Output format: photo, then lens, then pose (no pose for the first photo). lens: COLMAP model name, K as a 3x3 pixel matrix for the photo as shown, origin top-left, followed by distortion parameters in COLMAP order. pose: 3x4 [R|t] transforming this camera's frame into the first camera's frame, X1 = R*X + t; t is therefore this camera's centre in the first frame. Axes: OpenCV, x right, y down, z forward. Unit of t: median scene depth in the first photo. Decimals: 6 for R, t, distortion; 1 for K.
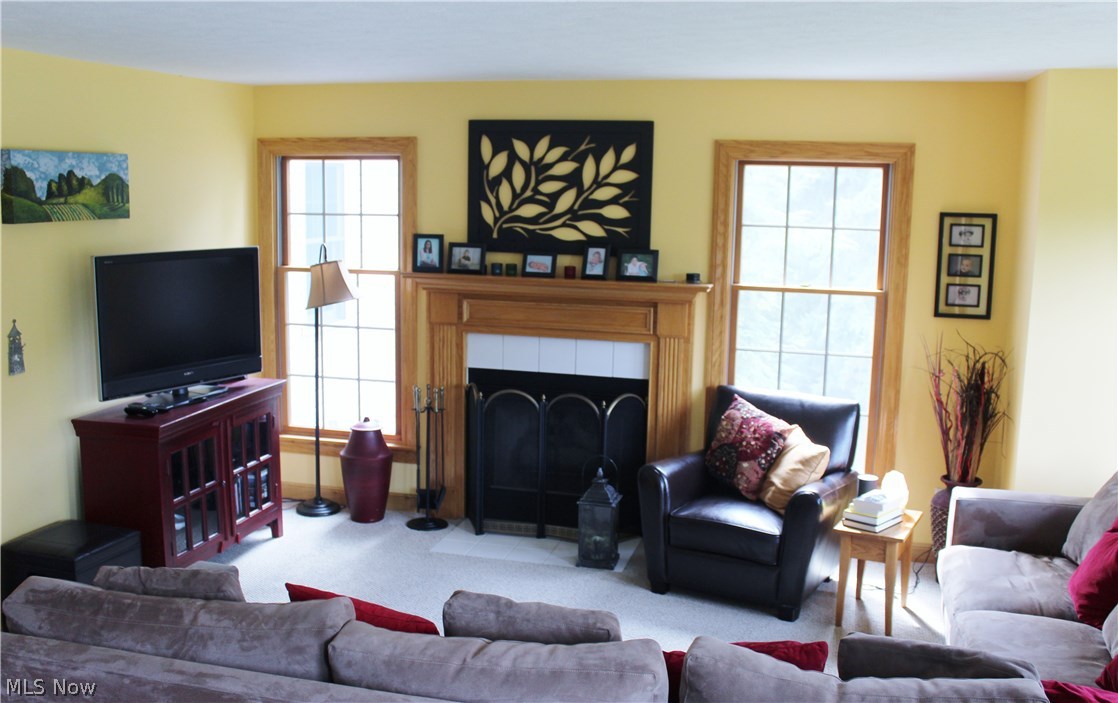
lens RADIAL K [[1069.9, 0, 559.0], [0, 1069.9, 351.5], [0, 0, 1]] dist [-0.132095, 0.007402]
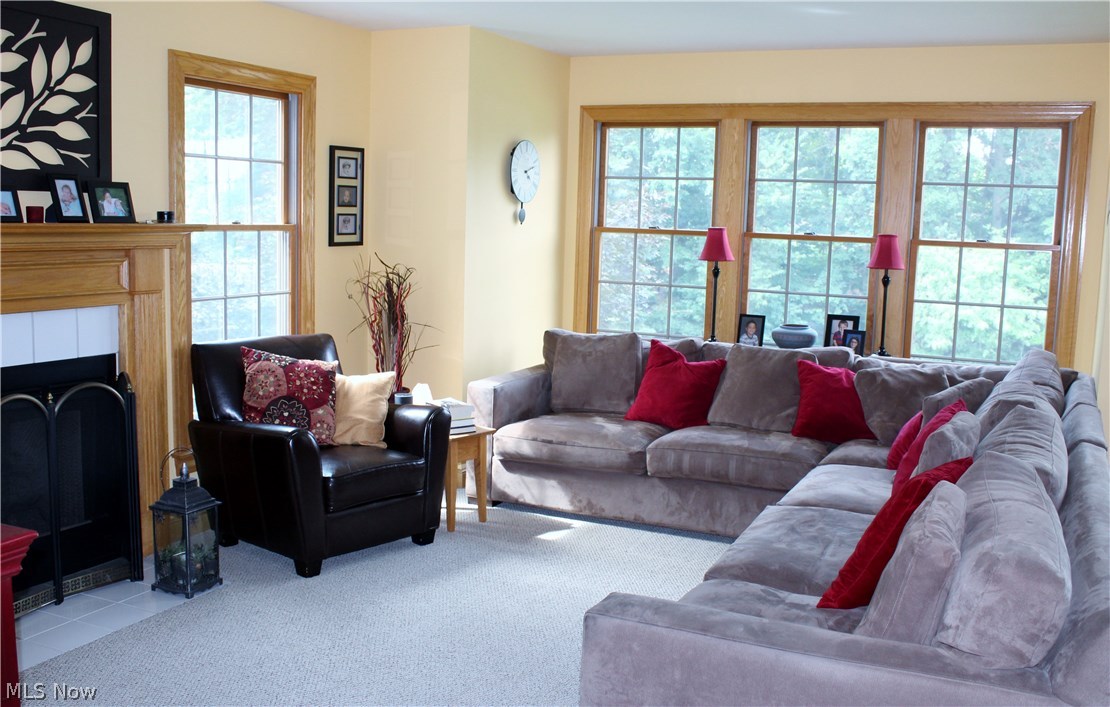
lens RADIAL K [[1067.0, 0, 555.0], [0, 1067.0, 353.5], [0, 0, 1]] dist [-0.156784, 0.147266]
pose [[0.181546, -0.138732, 0.973547, -0.599439], [0.127368, 0.984977, 0.116609, -0.020993], [-0.975099, 0.102829, 0.196489, 0.553640]]
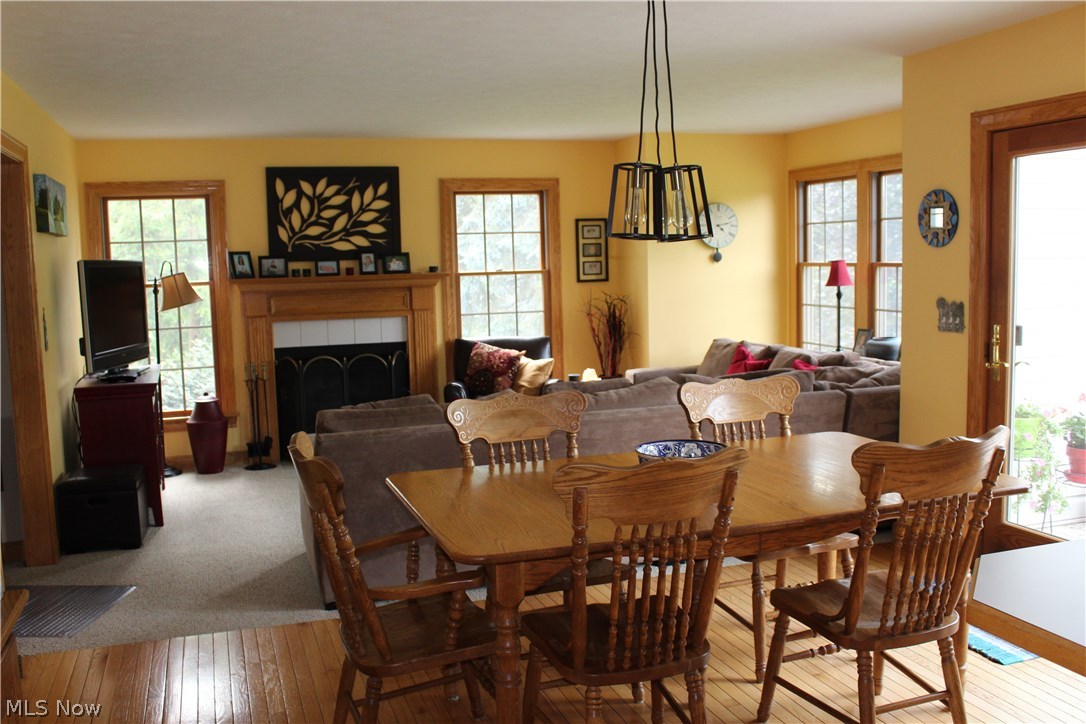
lens RADIAL K [[1014.1, 0, 543.0], [0, 1014.1, 362.0], [0, 0, 1]] dist [-0.153727, 0.166081]
pose [[0.830487, -0.098180, 0.548317, -0.533950], [0.126627, 0.991849, -0.014193, 0.099536], [-0.542455, 0.081219, 0.836150, -0.266702]]
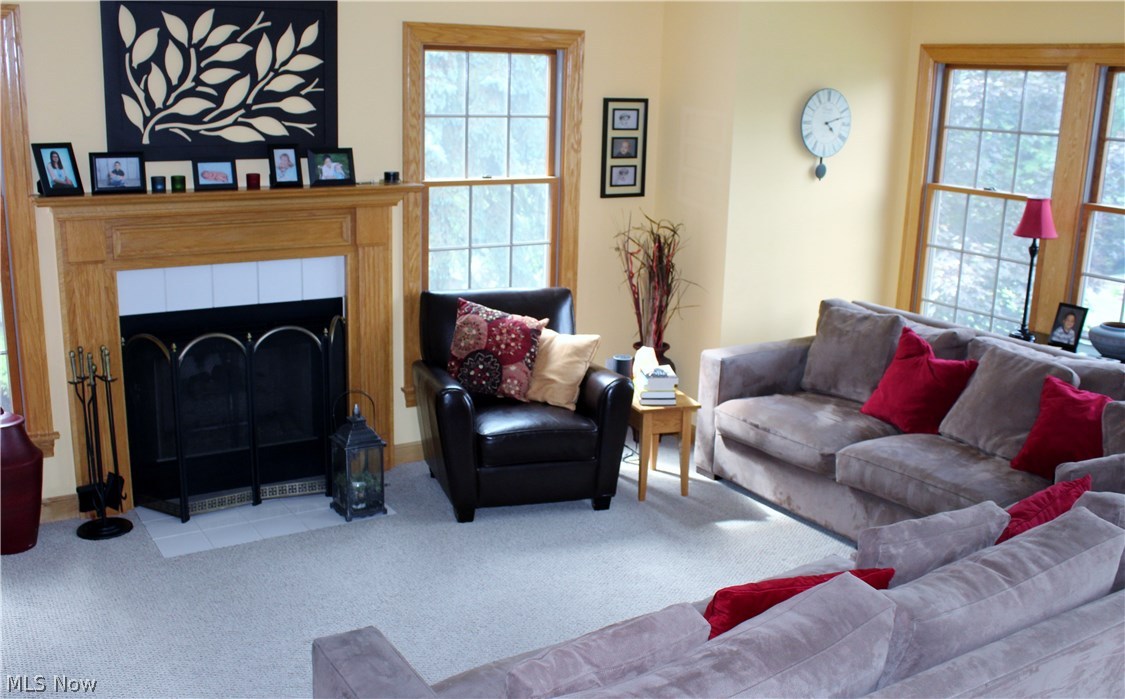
lens RADIAL K [[1095.9, 0, 562.5], [0, 1095.9, 349.5], [0, 0, 1]] dist [-0.163502, 0.183987]
pose [[0.681621, -0.175140, 0.710436, -0.443220], [0.097208, 0.984000, 0.149316, -0.047849], [-0.725220, -0.032717, 0.687740, 0.256817]]
